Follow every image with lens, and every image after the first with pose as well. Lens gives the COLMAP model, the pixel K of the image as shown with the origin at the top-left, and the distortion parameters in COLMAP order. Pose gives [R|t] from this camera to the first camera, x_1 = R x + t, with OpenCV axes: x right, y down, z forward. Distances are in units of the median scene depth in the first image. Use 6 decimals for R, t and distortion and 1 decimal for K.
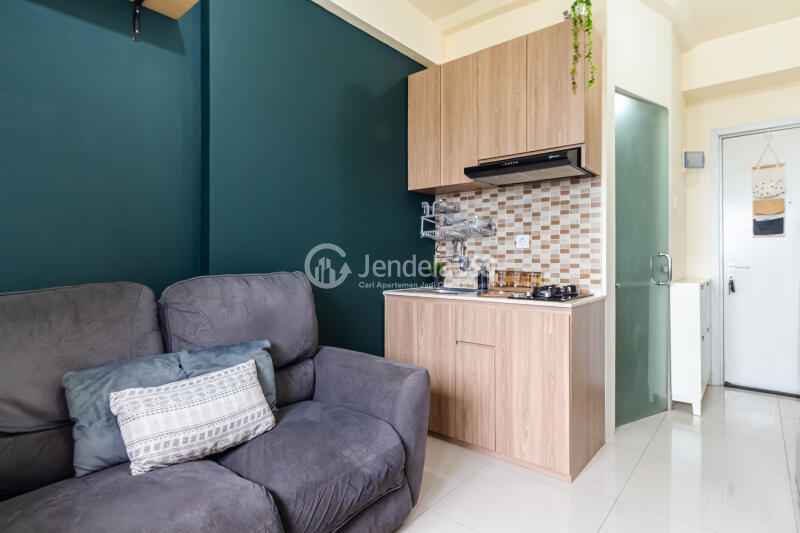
lens RADIAL K [[422.3, 0, 398.8], [0, 422.3, 262.3], [0, 0, 1]] dist [0.000243, -0.000218]
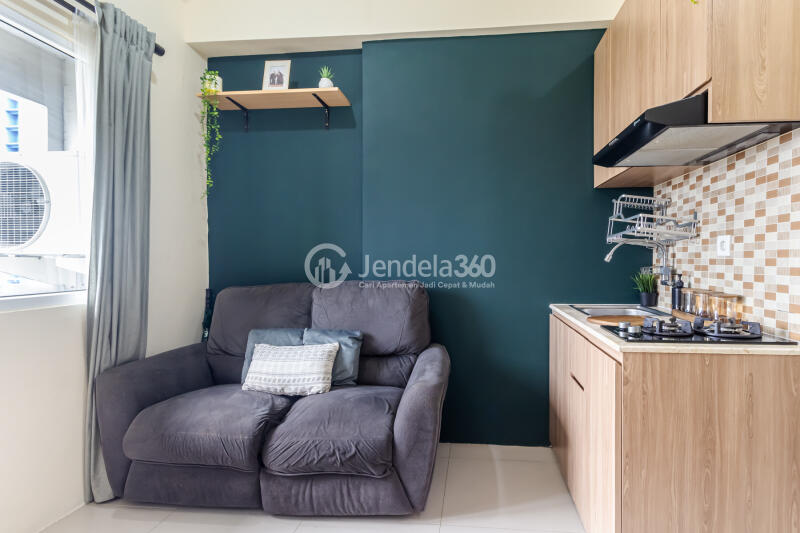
lens RADIAL K [[418.2, 0, 435.3], [0, 418.2, 263.1], [0, 0, 1]] dist [0.001144, 0.000147]
pose [[0.565201, 0.006624, -0.824927, 0.559350], [-0.005411, 0.999976, 0.004322, -0.023057], [0.824936, 0.002021, 0.565223, 0.278978]]
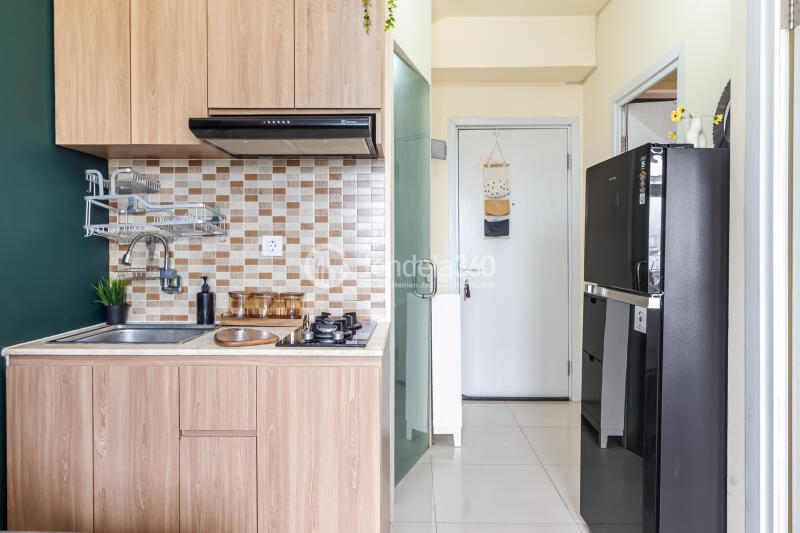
lens RADIAL K [[524.3, 0, 400.1], [0, 524.3, 255.2], [0, 0, 1]] dist [0.000104, 0.000620]
pose [[0.775846, -0.009650, 0.630848, -0.060483], [0.004283, 0.999941, 0.010028, -0.041703], [-0.630907, -0.005079, 0.775842, 0.249617]]
